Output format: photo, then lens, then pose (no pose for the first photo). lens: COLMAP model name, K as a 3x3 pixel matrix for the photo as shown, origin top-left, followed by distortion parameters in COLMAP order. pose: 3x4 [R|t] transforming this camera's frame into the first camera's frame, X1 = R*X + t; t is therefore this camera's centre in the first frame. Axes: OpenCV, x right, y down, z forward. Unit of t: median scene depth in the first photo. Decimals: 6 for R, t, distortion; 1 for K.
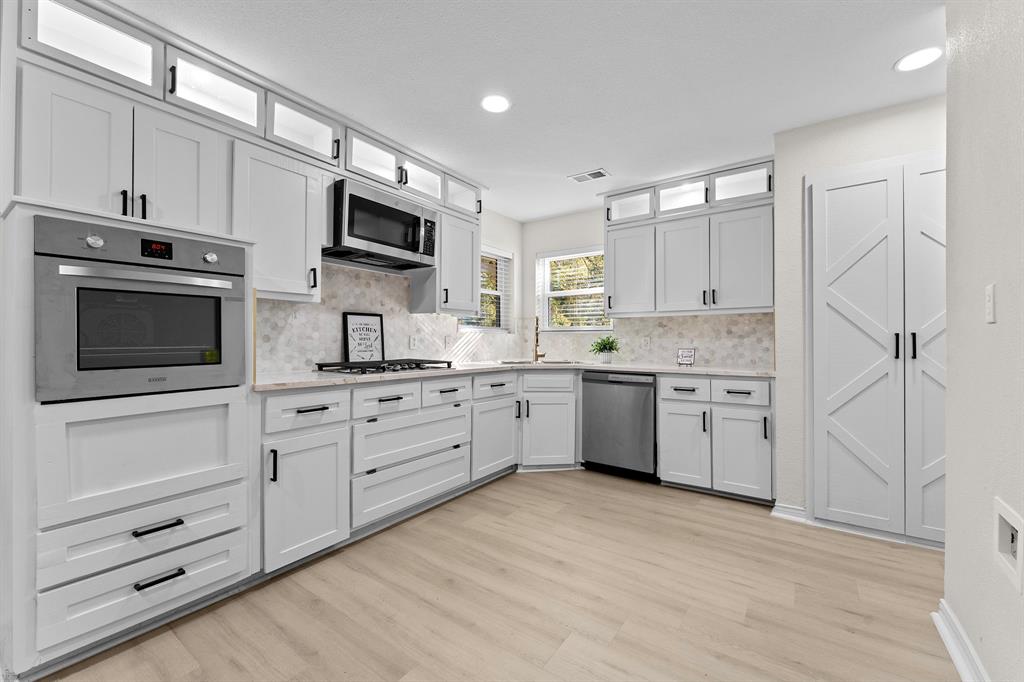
lens RADIAL K [[412.7, 0, 512.5], [0, 412.7, 340.3], [0, 0, 1]] dist [0.000174, -0.000075]
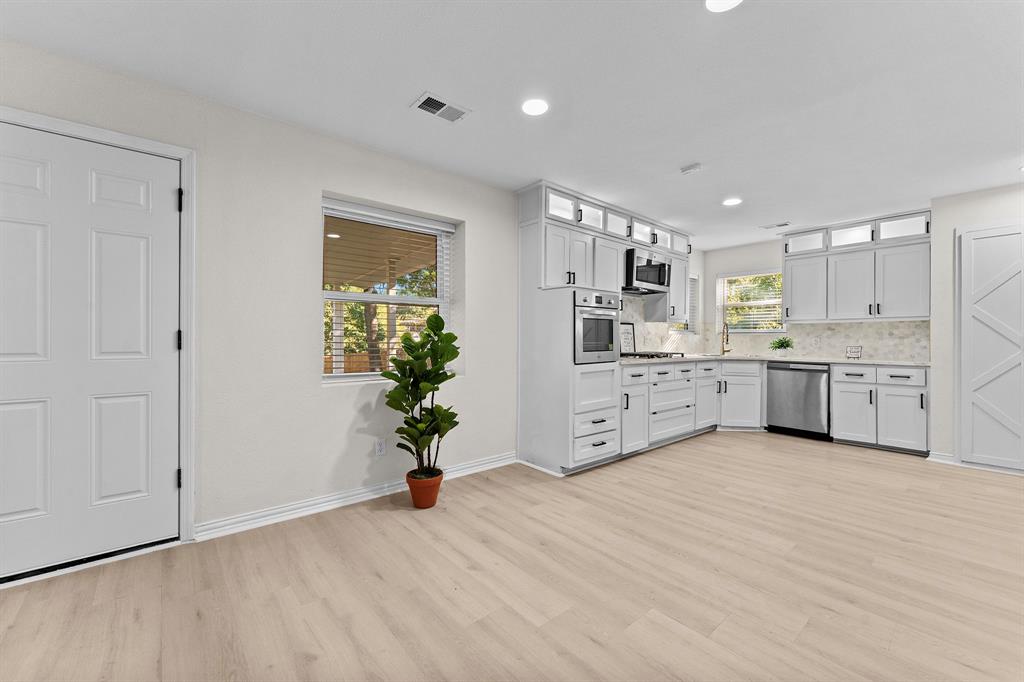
lens RADIAL K [[412.7, 0, 511.7], [0, 412.7, 340.6], [0, 0, 1]] dist [0.000174, -0.000075]
pose [[0.970706, 0.004094, -0.240235, -0.396824], [-0.002959, 0.999983, 0.005084, -0.002654], [0.240252, -0.004224, 0.970701, -0.680987]]
